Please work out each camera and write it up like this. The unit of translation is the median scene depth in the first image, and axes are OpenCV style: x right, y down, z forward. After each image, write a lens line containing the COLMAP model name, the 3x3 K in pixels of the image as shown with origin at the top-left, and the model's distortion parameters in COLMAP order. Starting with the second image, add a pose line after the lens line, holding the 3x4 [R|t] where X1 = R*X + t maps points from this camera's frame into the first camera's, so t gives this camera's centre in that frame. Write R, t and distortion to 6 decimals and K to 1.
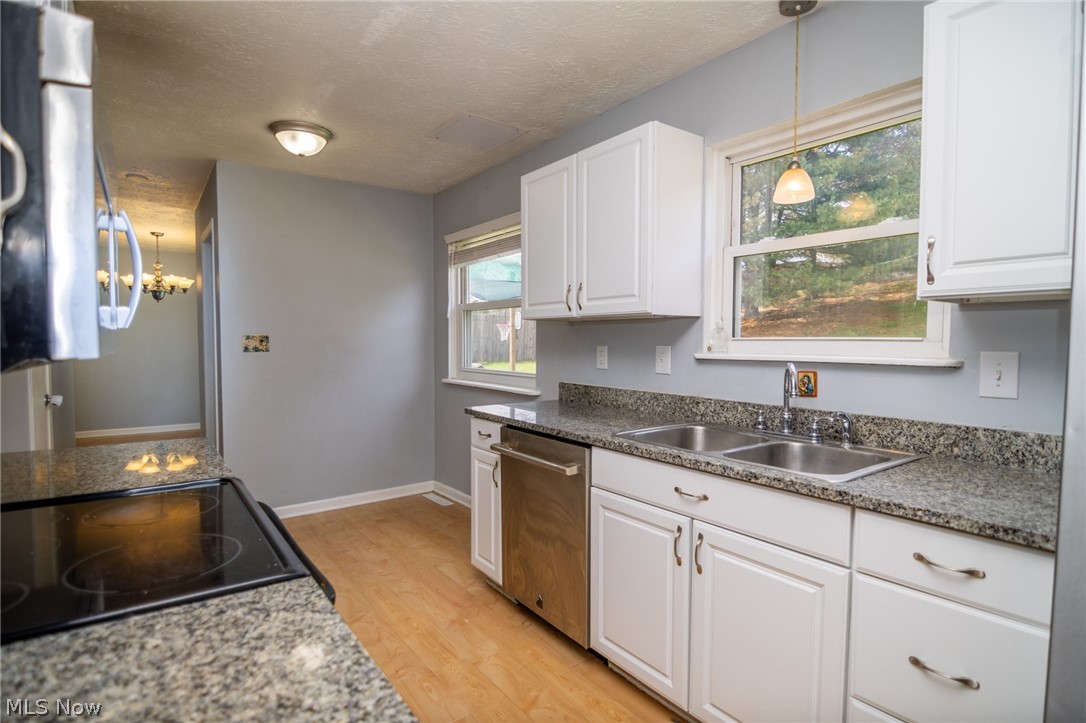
lens RADIAL K [[538.9, 0, 543.0], [0, 538.9, 365.6], [0, 0, 1]] dist [-0.001489, -0.000812]
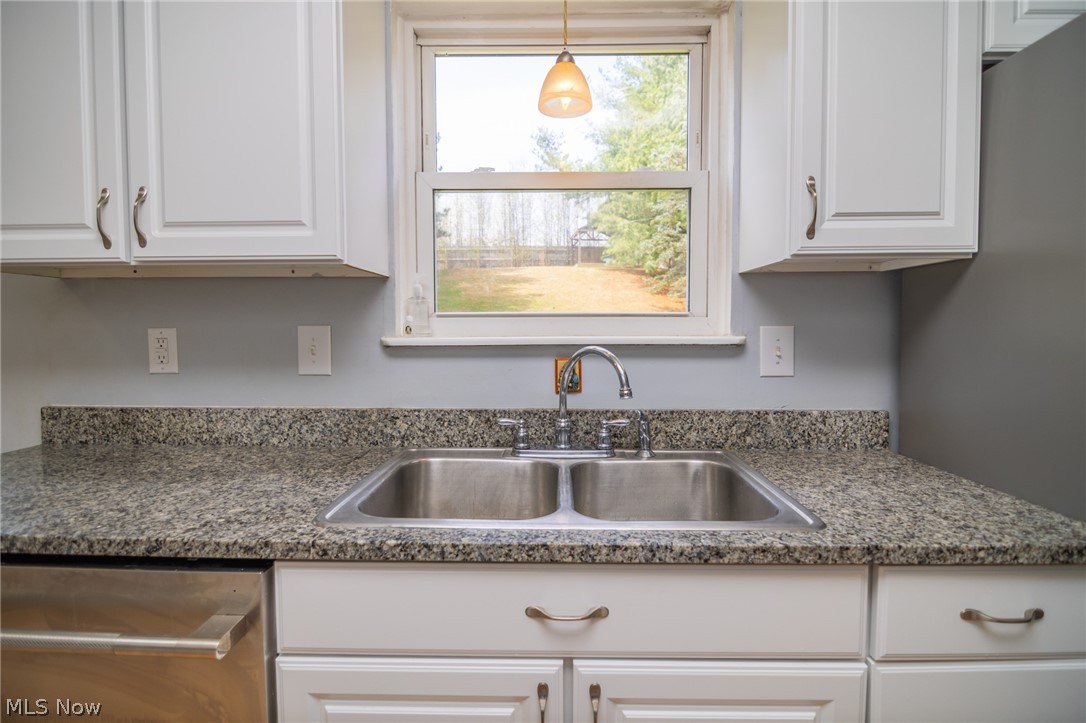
lens RADIAL K [[546.8, 0, 541.1], [0, 546.8, 352.2], [0, 0, 1]] dist [0.000149, -0.010472]
pose [[0.621014, -0.040144, 0.782771, -0.098948], [0.041505, 0.998971, 0.018303, -0.010795], [-0.782700, 0.021123, 0.622041, 0.538114]]
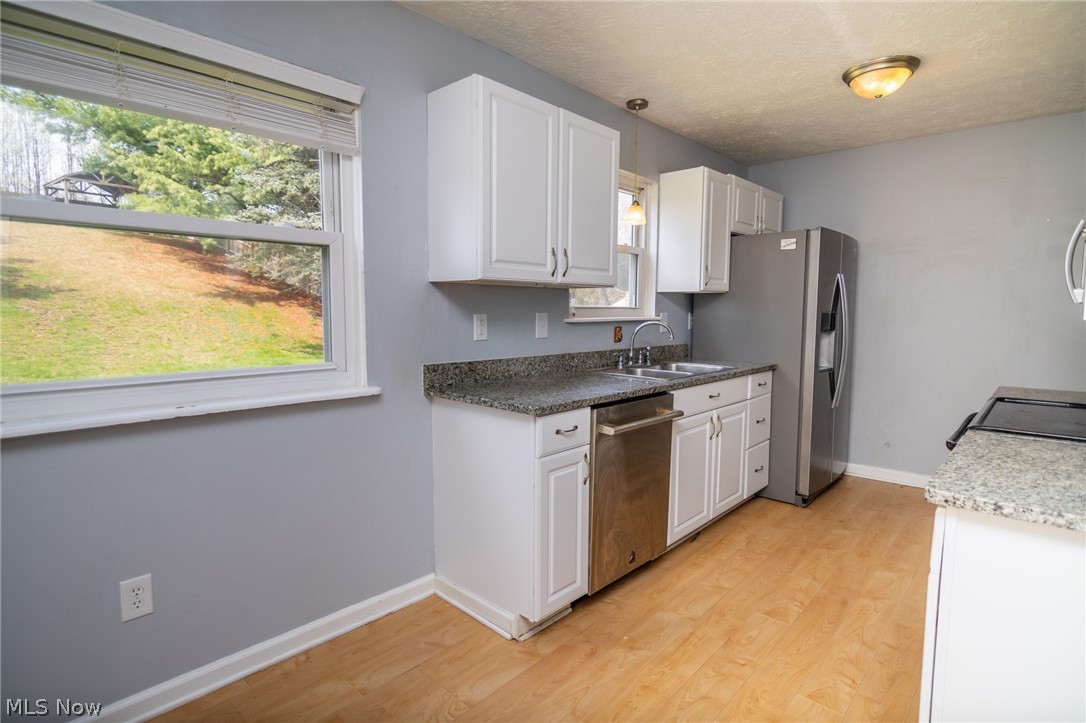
lens RADIAL K [[548.4, 0, 540.7], [0, 548.4, 353.6], [0, 0, 1]] dist [0.004841, 0.000499]
pose [[-0.171231, -0.086082, 0.981463, -1.067222], [0.039689, 0.994764, 0.094173, -0.071012], [-0.984431, 0.055078, -0.166918, 1.430511]]
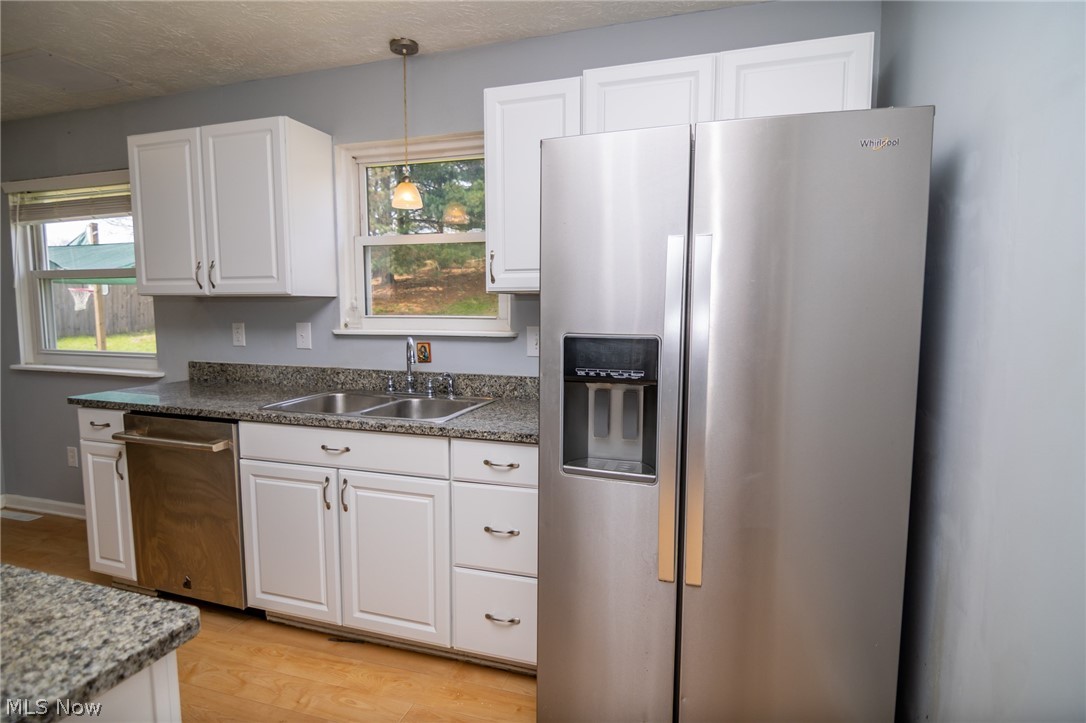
lens RADIAL K [[552.7, 0, 527.9], [0, 552.7, 359.4], [0, 0, 1]] dist [0.004160, -0.009203]
pose [[0.817979, -0.056777, 0.572439, -0.056201], [0.028897, 0.997917, 0.057685, -0.016922], [-0.574522, -0.030644, 0.817915, -0.201856]]
